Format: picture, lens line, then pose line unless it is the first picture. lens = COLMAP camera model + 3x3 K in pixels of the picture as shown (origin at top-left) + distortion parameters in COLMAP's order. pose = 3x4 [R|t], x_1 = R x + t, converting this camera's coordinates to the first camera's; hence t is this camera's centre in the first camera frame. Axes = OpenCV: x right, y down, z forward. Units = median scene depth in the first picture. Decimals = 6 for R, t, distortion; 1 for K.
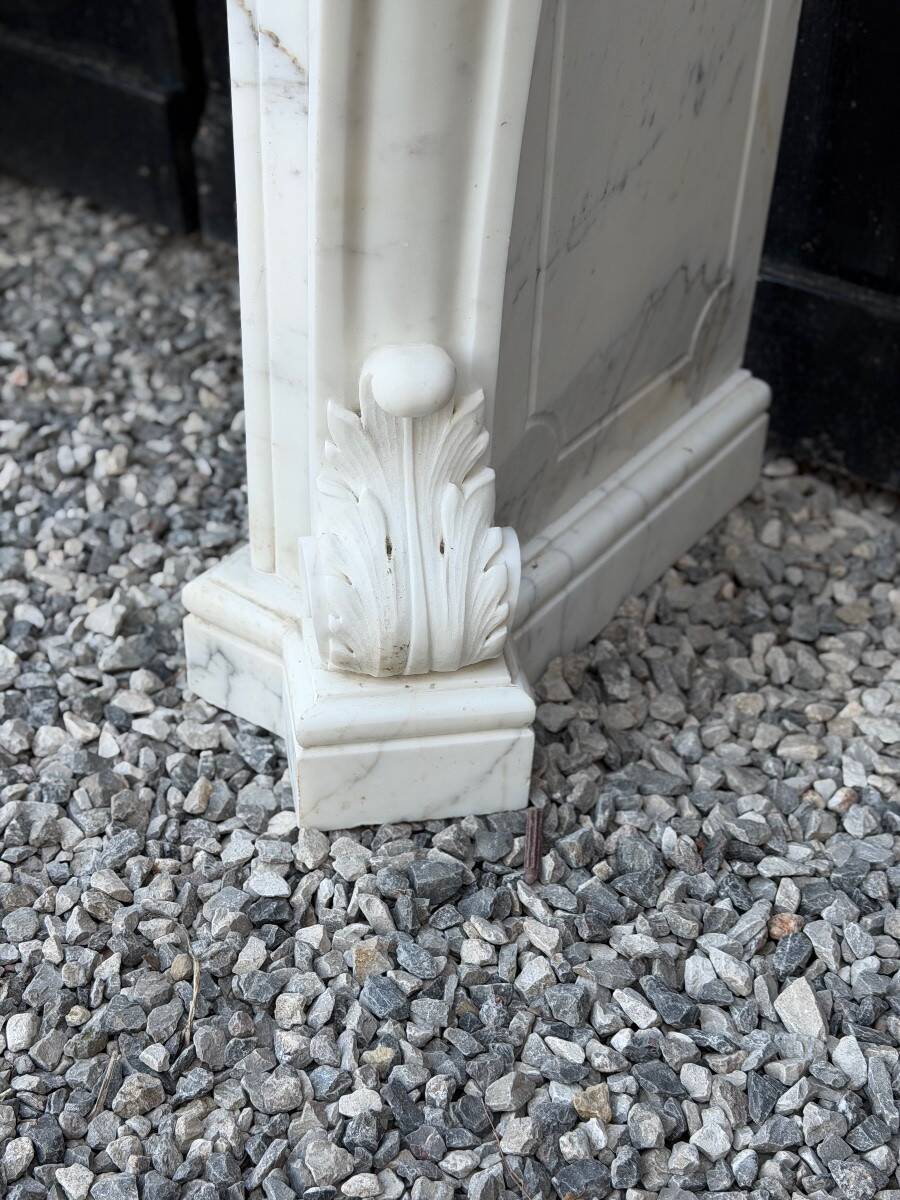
lens RADIAL K [[1683.9, 0, 452.5], [0, 1683.9, 592.4], [0, 0, 1]] dist [0.131963, 0.000000]
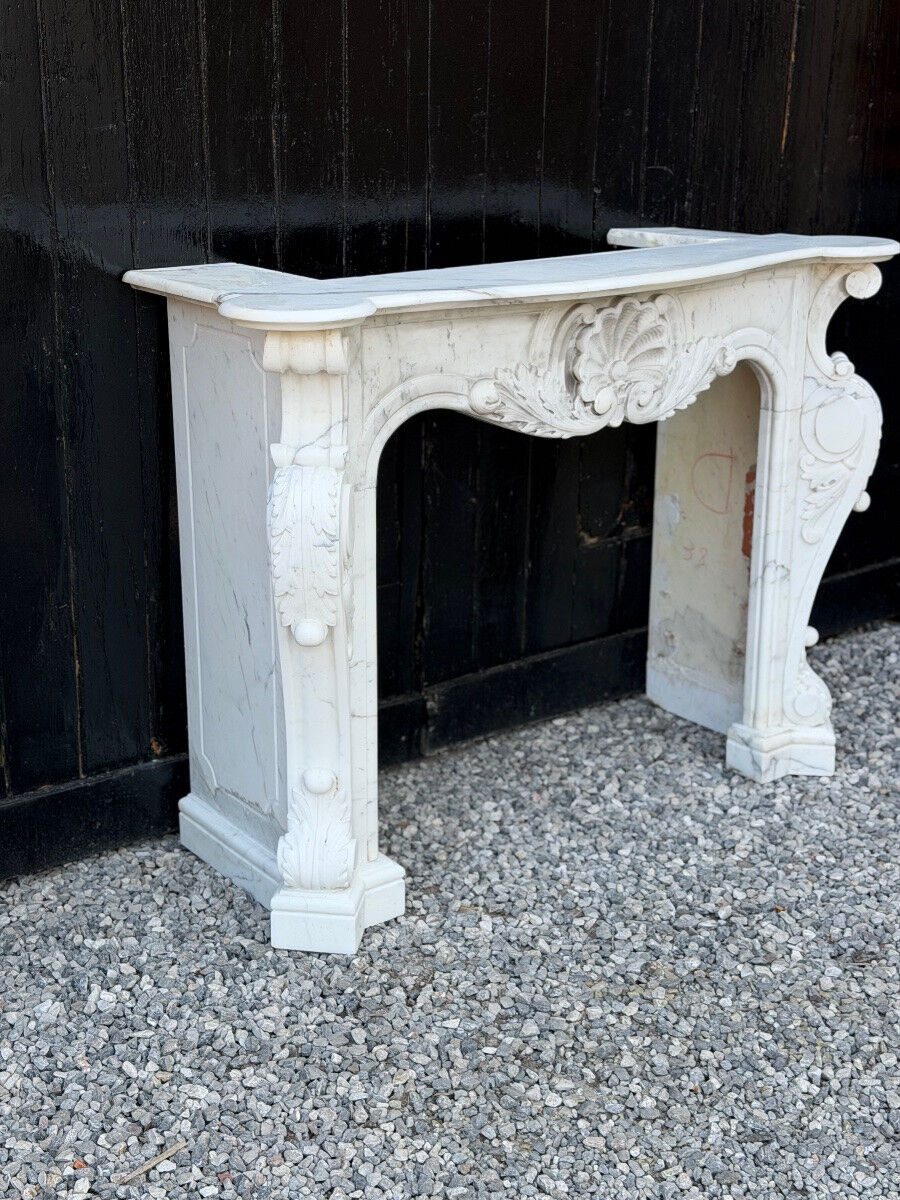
lens RADIAL K [[1683.9, 0, 448.6], [0, 1683.9, 580.6], [0, 0, 1]] dist [0.131963, 0.000000]
pose [[0.279990, -0.306289, 0.909831, -3.406011], [0.574190, 0.812959, 0.096978, -0.982557], [-0.769358, 0.495263, 0.403488, 0.034438]]
